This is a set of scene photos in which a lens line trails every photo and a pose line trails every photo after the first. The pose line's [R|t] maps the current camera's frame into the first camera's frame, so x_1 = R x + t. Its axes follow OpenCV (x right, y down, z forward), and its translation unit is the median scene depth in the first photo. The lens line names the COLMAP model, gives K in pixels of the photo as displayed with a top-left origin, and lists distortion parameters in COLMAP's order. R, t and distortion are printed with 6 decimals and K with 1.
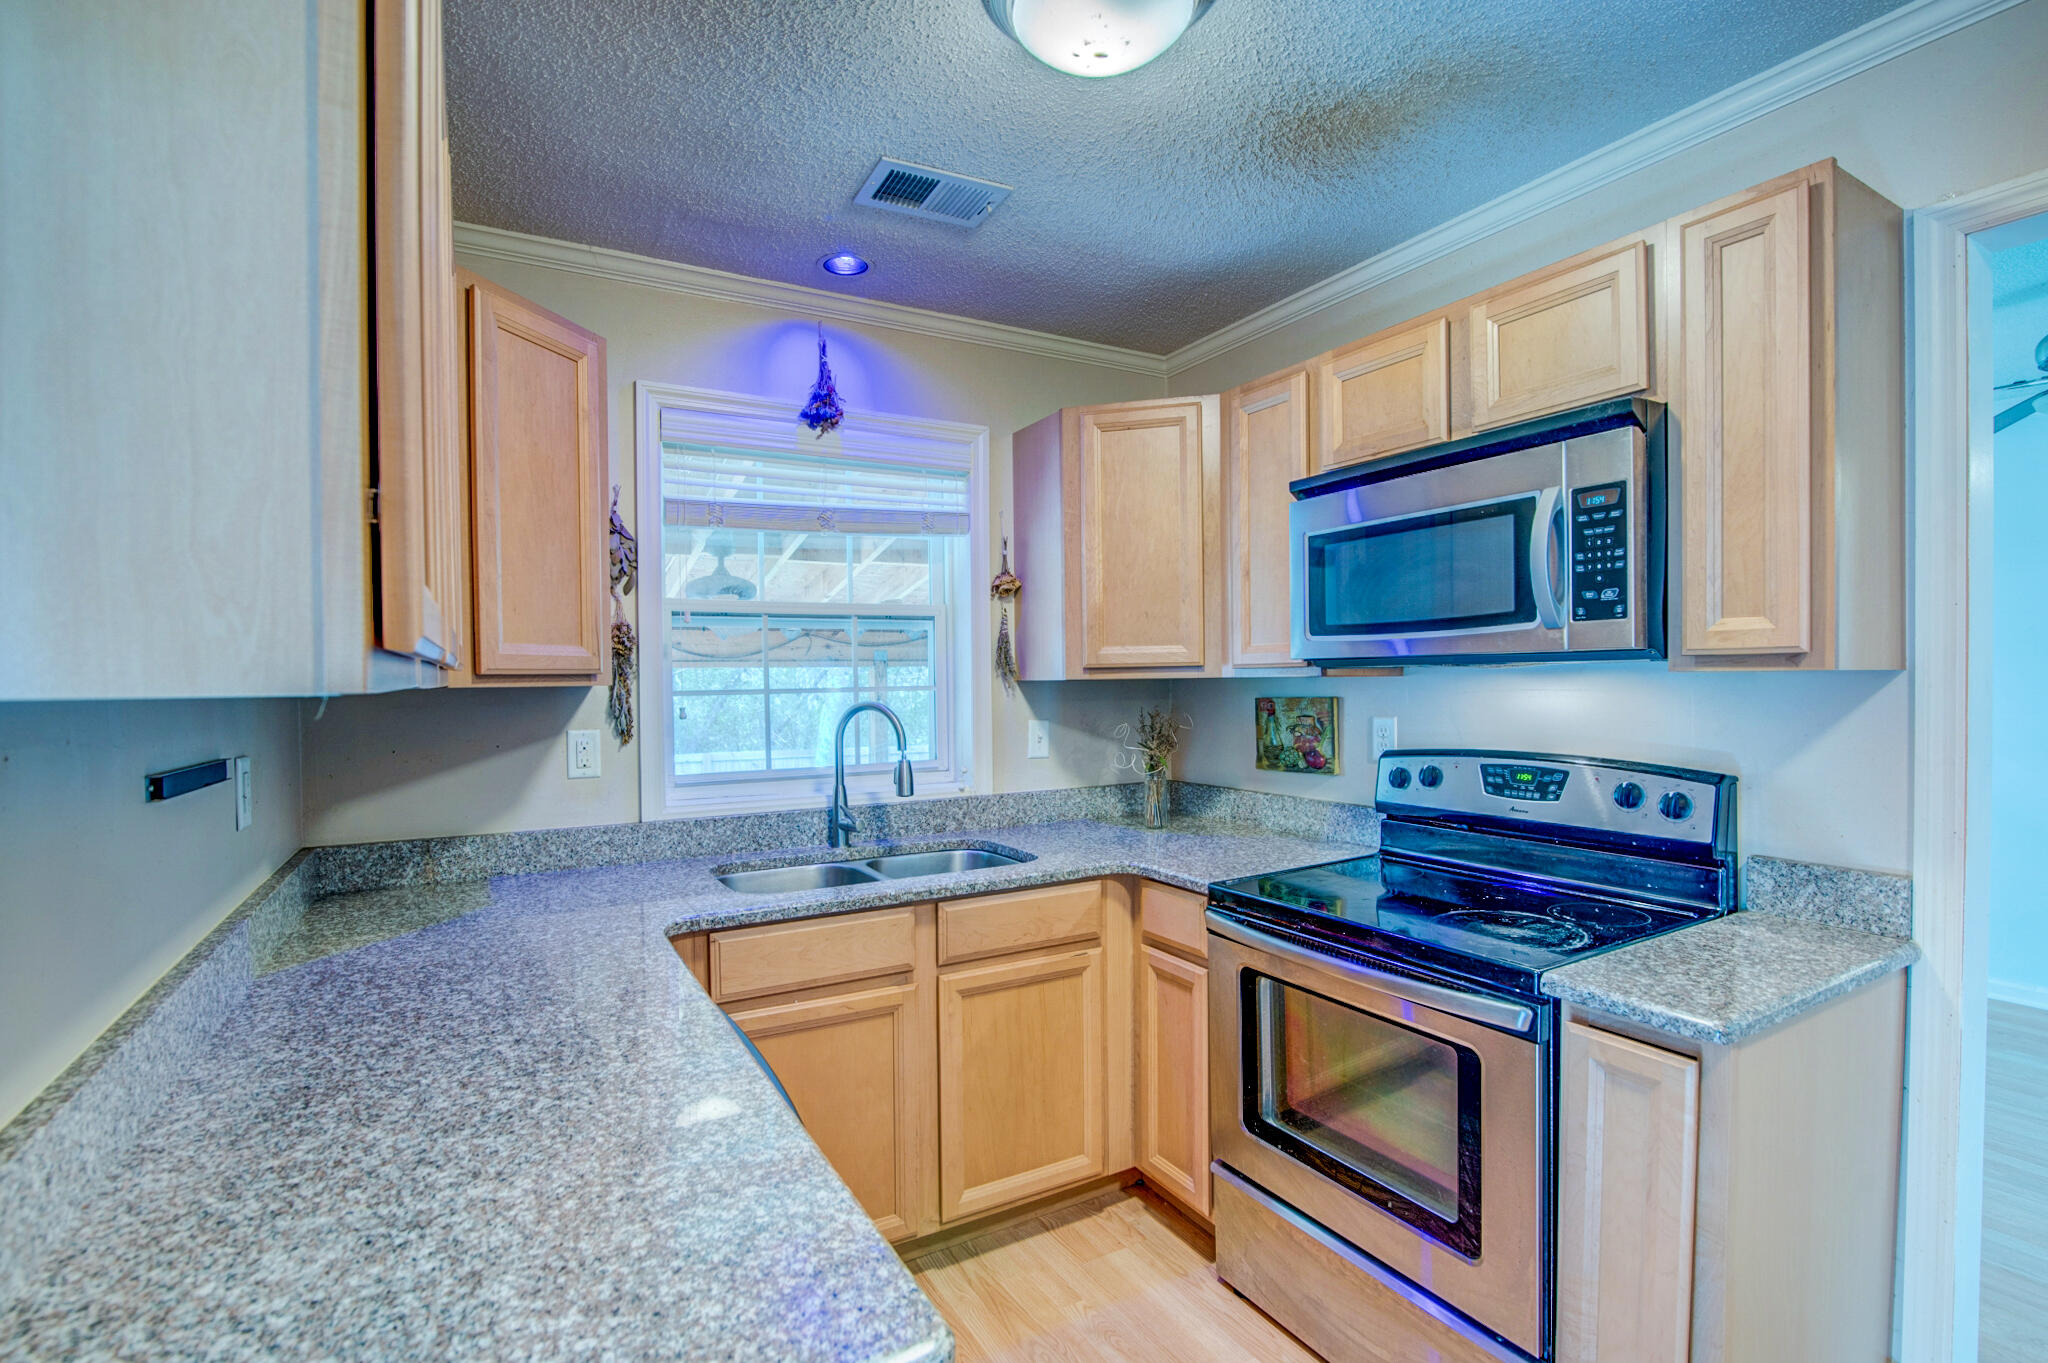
lens RADIAL K [[949.6, 0, 1013.1], [0, 949.6, 697.7], [0, 0, 1]] dist [-0.019600, 0.001376]
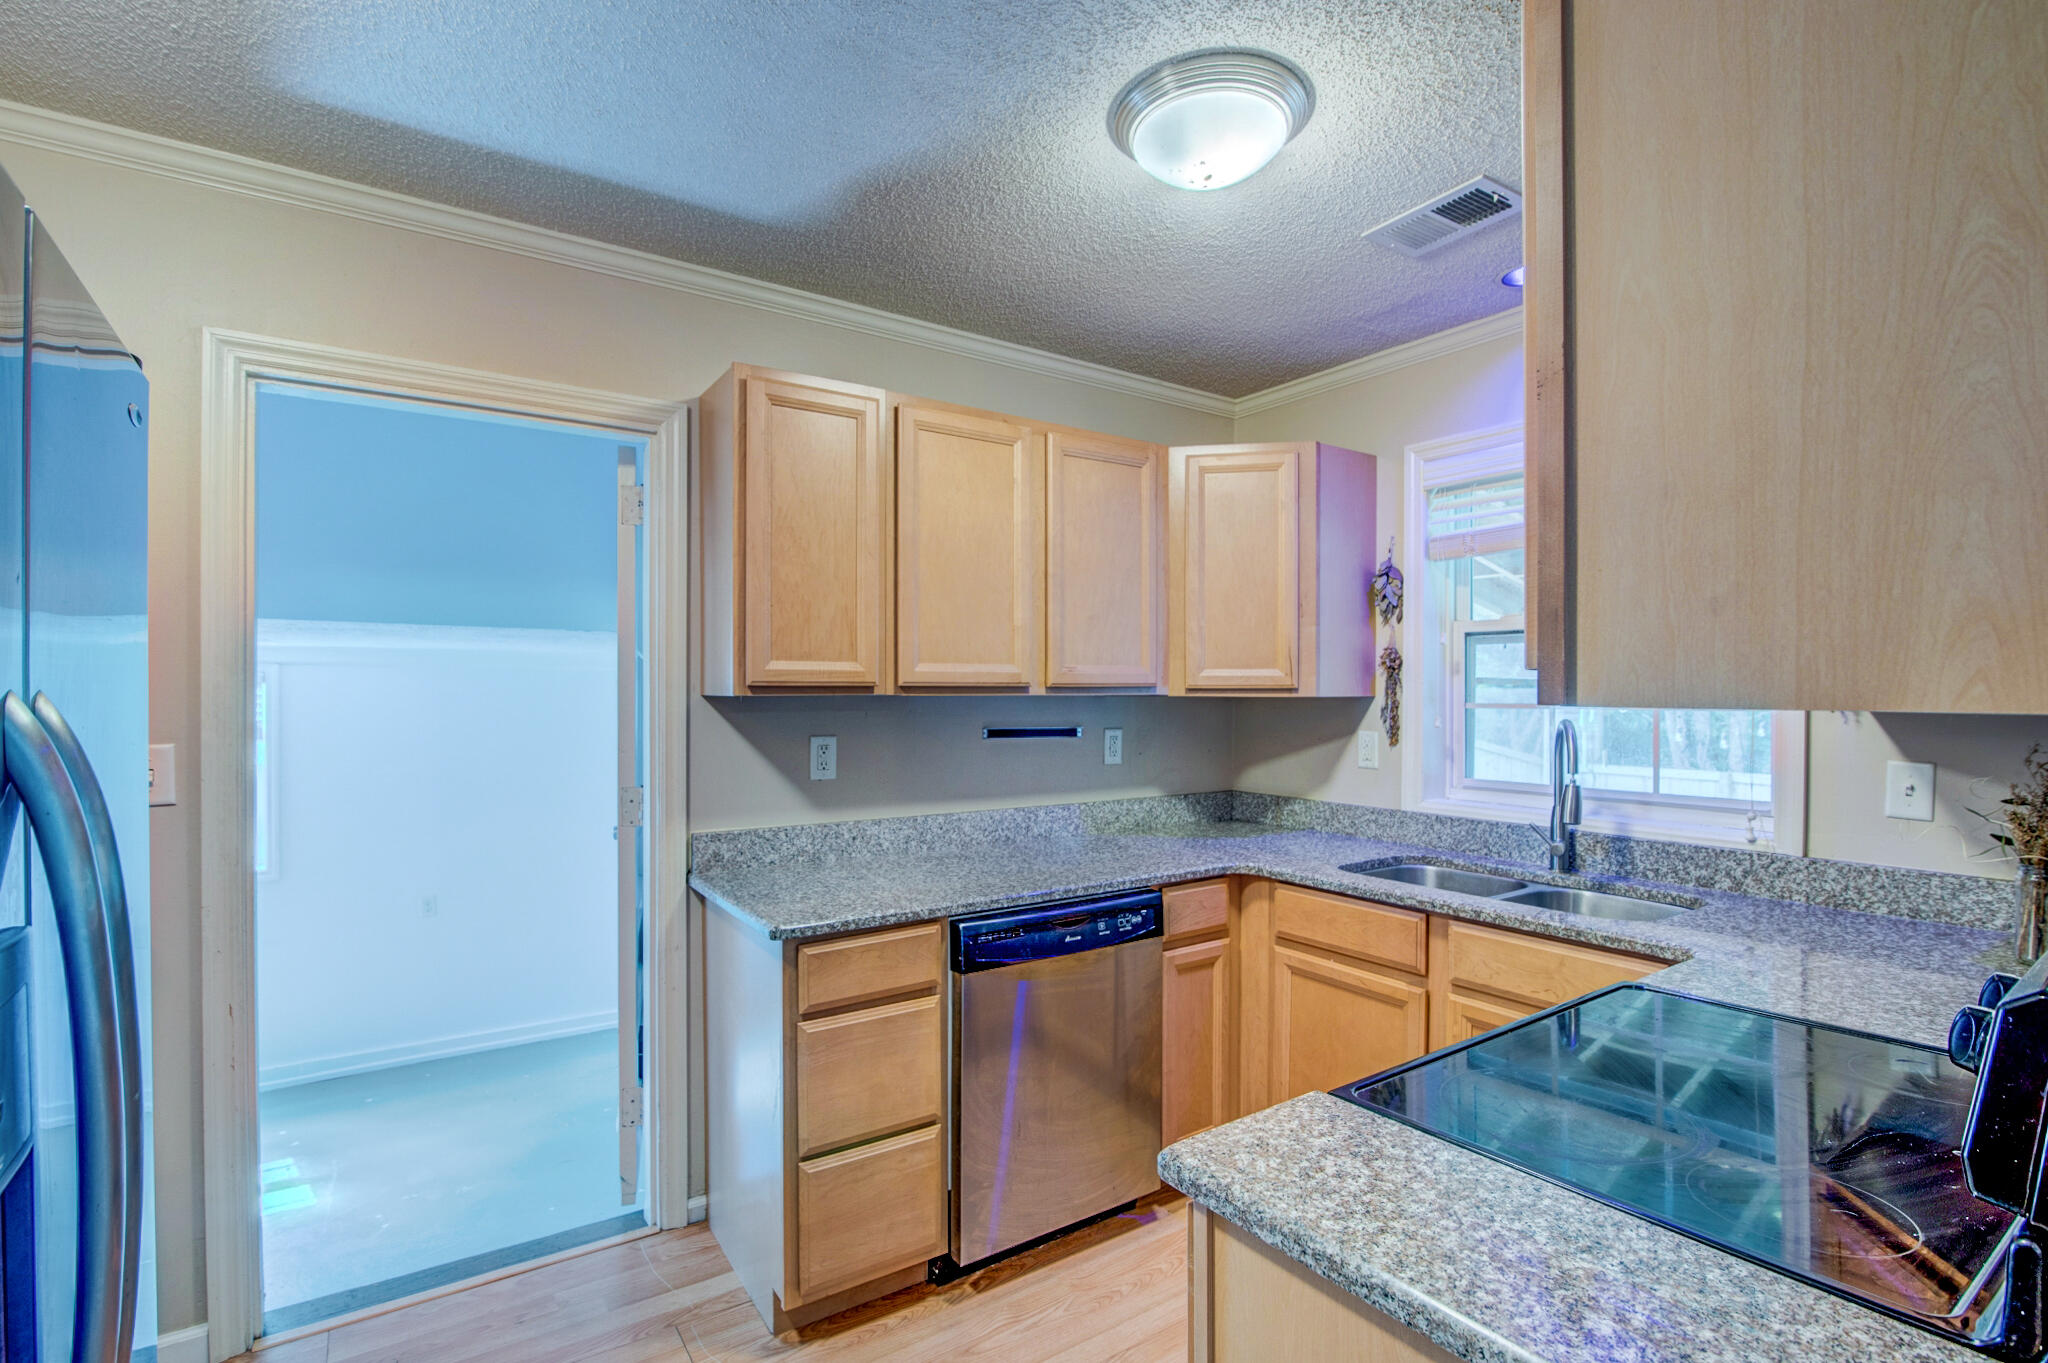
lens RADIAL K [[935.9, 0, 1008.9], [0, 935.9, 696.1], [0, 0, 1]] dist [-0.016906, 0.000314]
pose [[0.075257, 0.015548, -0.997043, 0.801057], [-0.023766, 0.999622, 0.013795, -0.020261], [0.996881, 0.022658, 0.075598, 0.425497]]
